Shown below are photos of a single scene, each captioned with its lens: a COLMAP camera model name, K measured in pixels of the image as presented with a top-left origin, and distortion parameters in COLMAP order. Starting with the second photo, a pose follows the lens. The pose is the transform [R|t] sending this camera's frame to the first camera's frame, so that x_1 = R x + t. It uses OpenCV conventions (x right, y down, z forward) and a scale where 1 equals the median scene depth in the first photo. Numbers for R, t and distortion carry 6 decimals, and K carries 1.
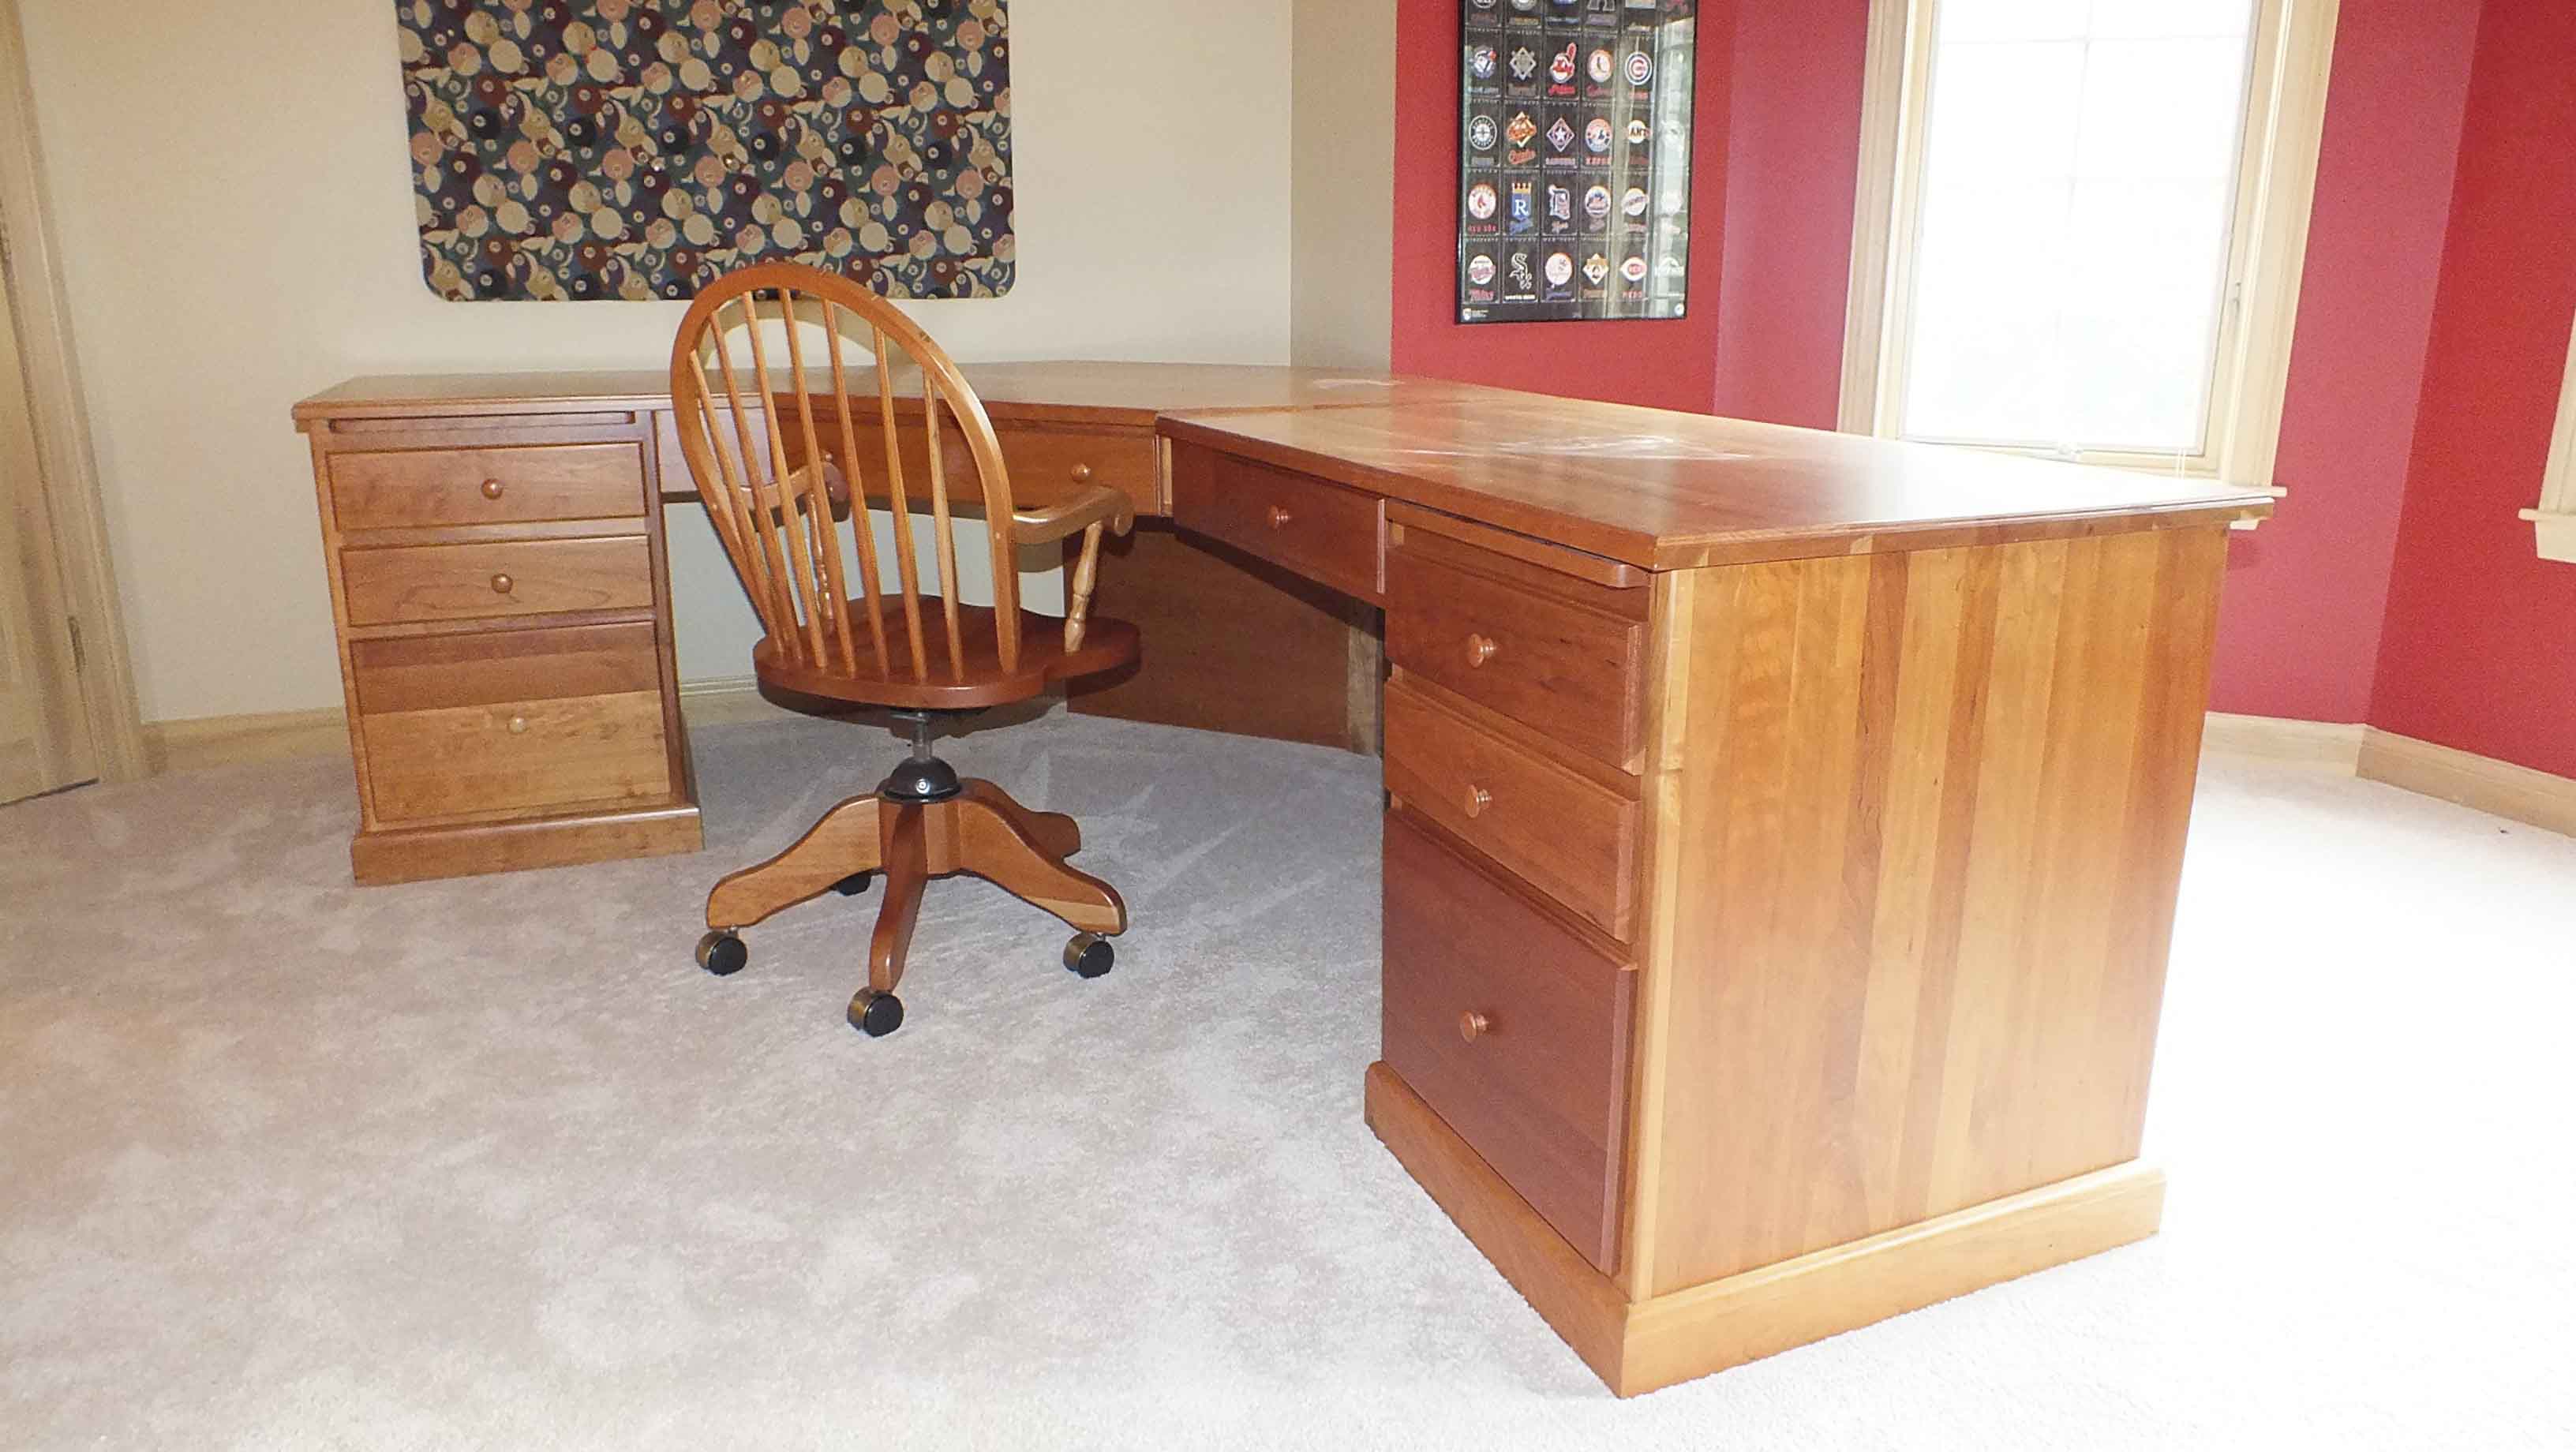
lens RADIAL K [[1646.2, 0, 1275.6], [0, 1646.2, 731.0], [0, 0, 1]] dist [-0.078047, 0.037892]
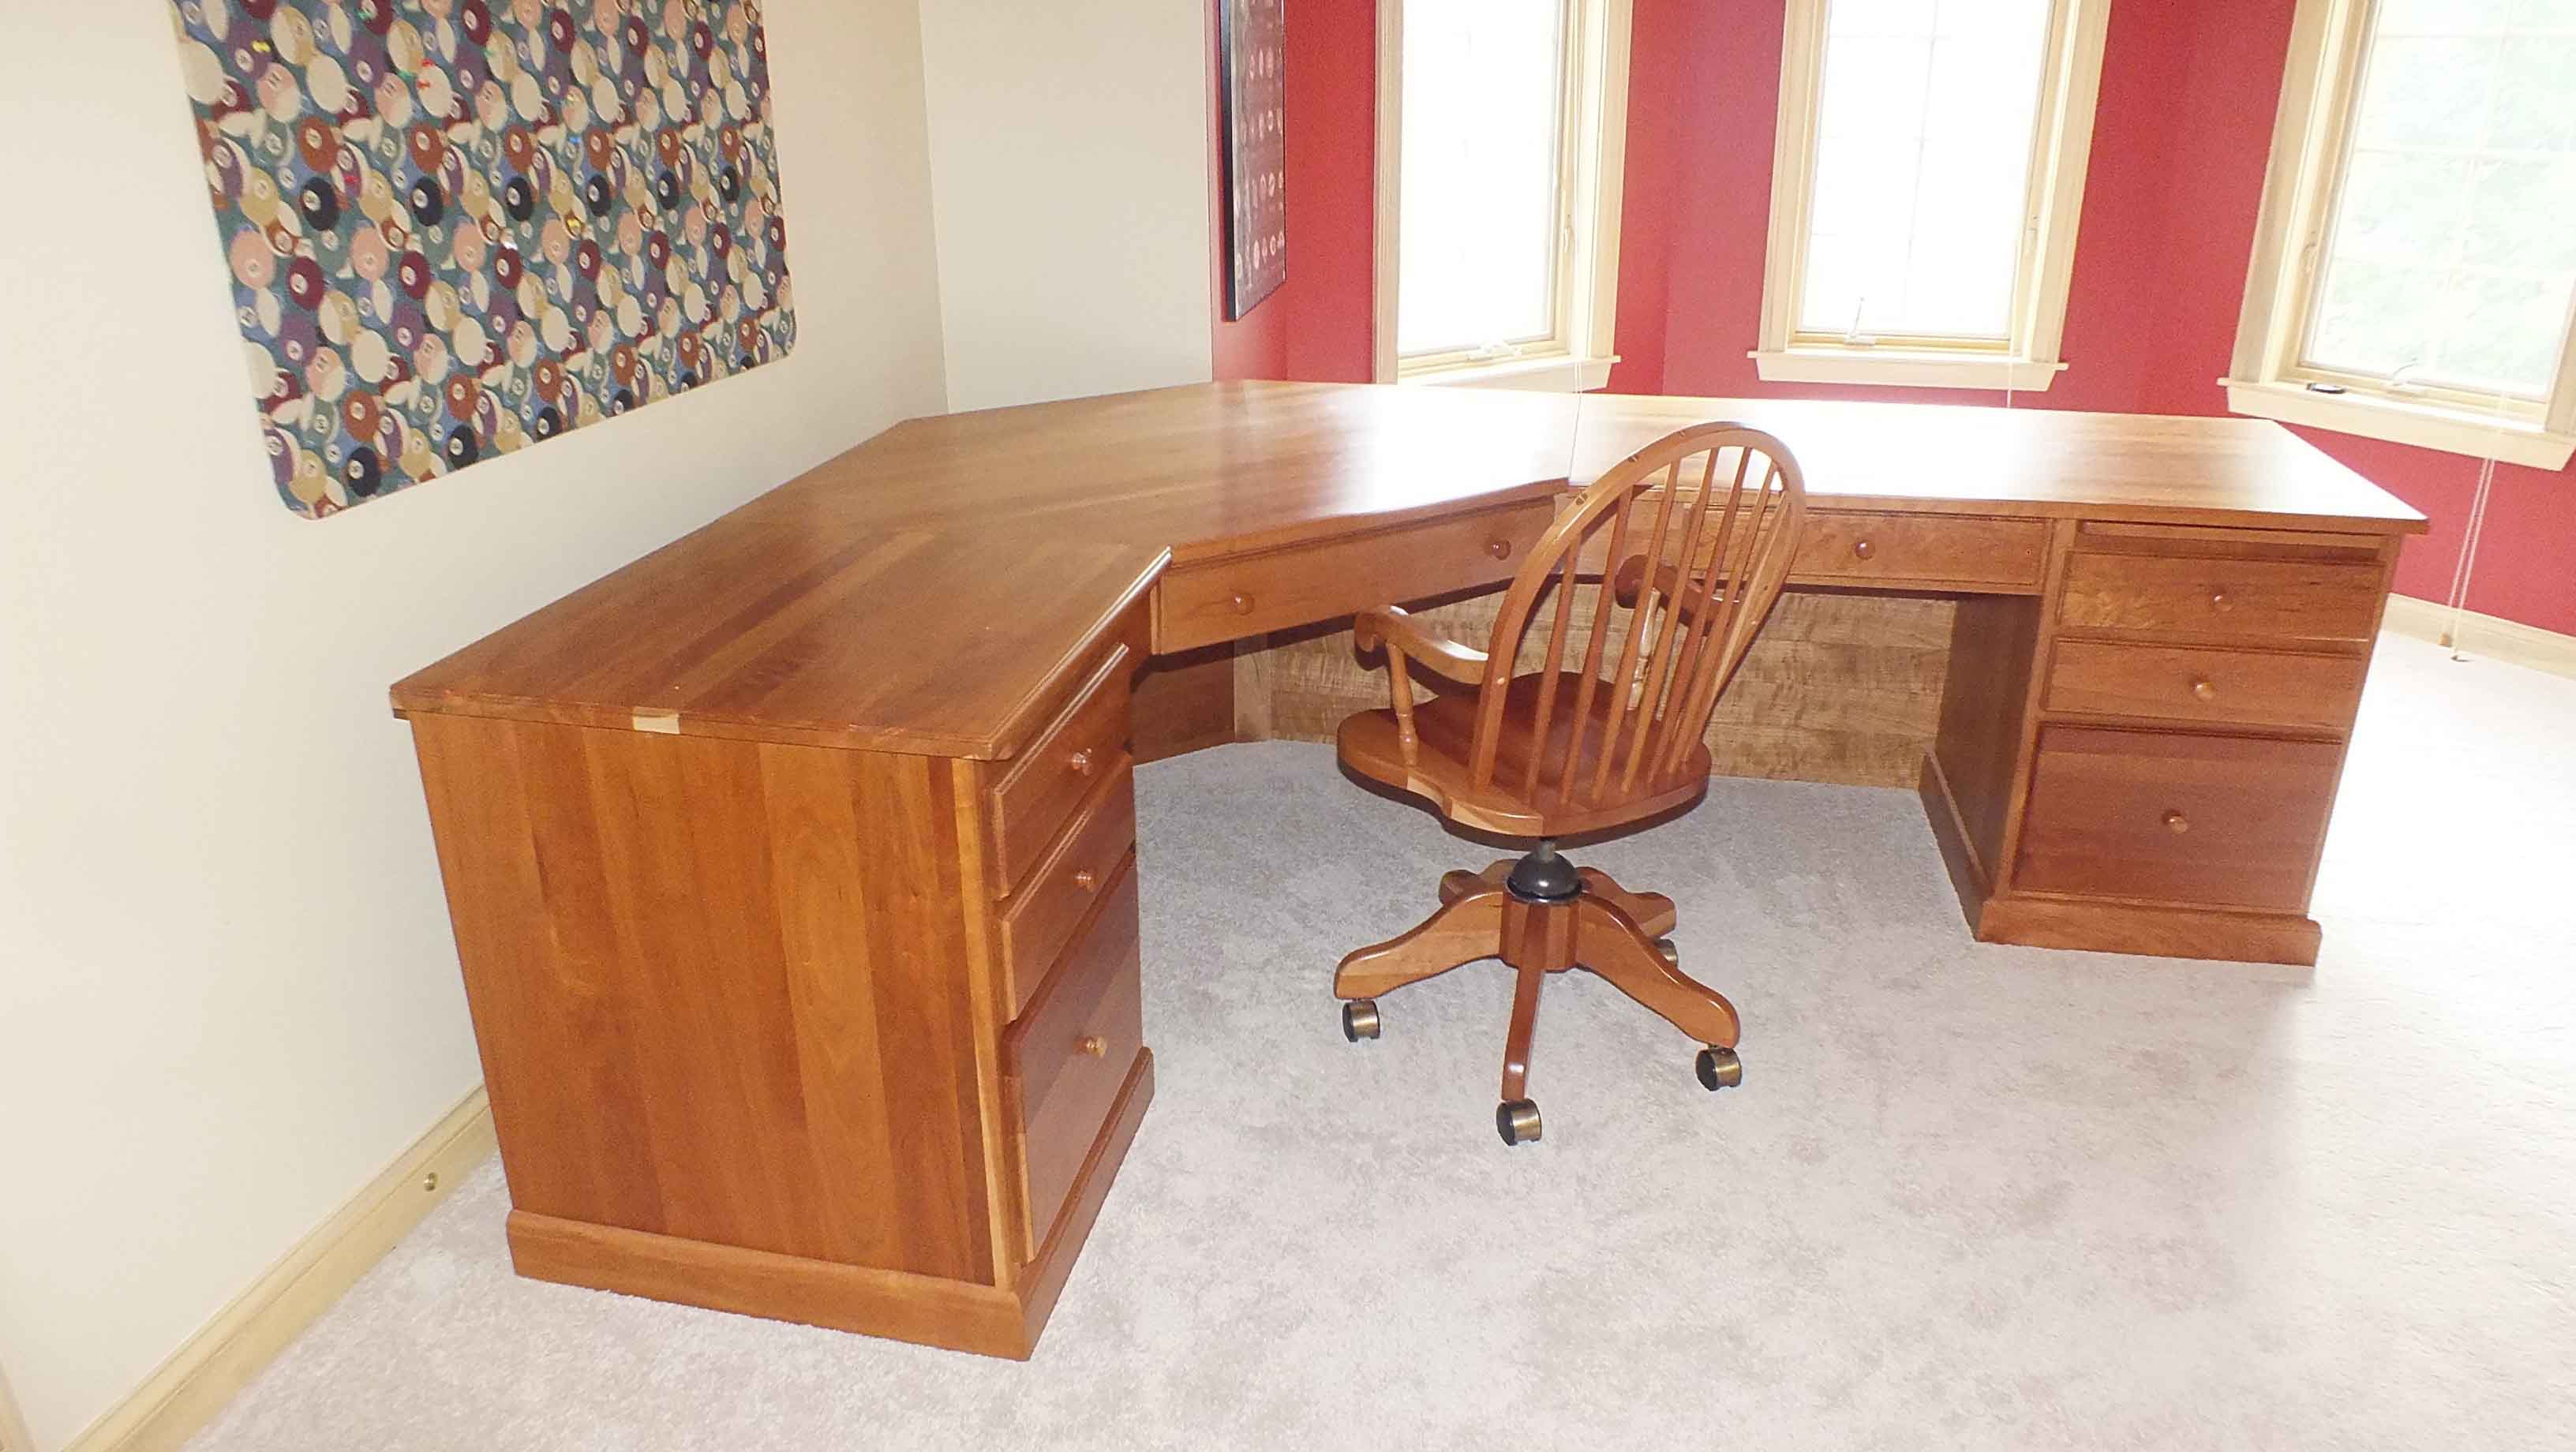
lens RADIAL K [[1646.2, 0, 1285.8], [0, 1646.2, 715.9], [0, 0, 1]] dist [-0.078047, 0.037892]
pose [[0.553837, -0.323784, 0.767091, -0.754653], [0.246705, 0.943736, 0.220224, -0.232347], [-0.795236, 0.067277, 0.602555, 0.370400]]
